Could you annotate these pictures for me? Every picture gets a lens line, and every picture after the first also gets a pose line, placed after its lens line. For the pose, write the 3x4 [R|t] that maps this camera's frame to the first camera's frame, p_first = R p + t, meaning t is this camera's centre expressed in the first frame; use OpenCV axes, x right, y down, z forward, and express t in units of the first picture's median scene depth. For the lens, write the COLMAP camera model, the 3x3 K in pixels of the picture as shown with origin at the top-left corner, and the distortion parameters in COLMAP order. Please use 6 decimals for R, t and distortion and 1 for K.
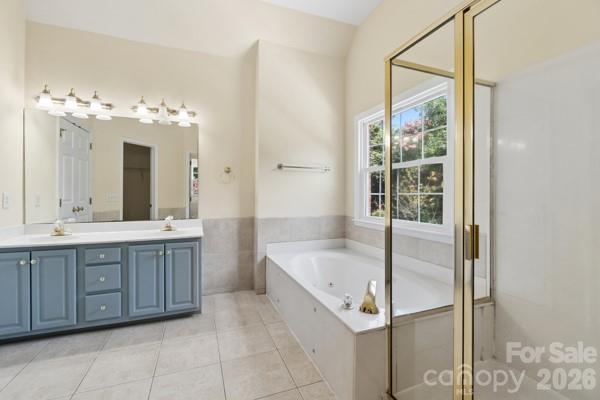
lens RADIAL K [[262.5, 0, 297.6], [0, 262.5, 196.6], [0, 0, 1]] dist [-0.007551, 0.001122]
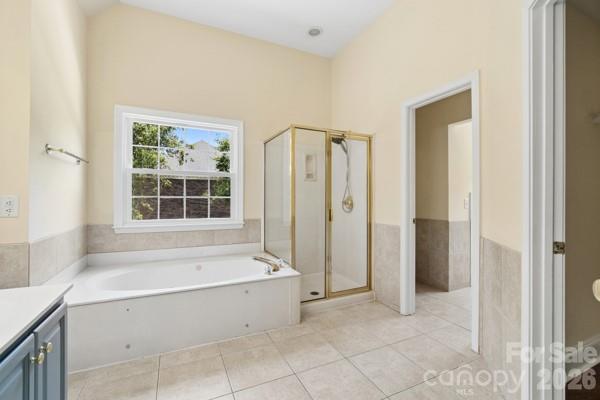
lens RADIAL K [[262.5, 0, 297.0], [0, 262.5, 197.5], [0, 0, 1]] dist [-0.007551, 0.001122]
pose [[-0.071000, -0.001646, 0.997475, -0.962902], [0.002125, 0.999996, 0.001801, -0.011365], [-0.997474, 0.002248, -0.070996, 0.694697]]
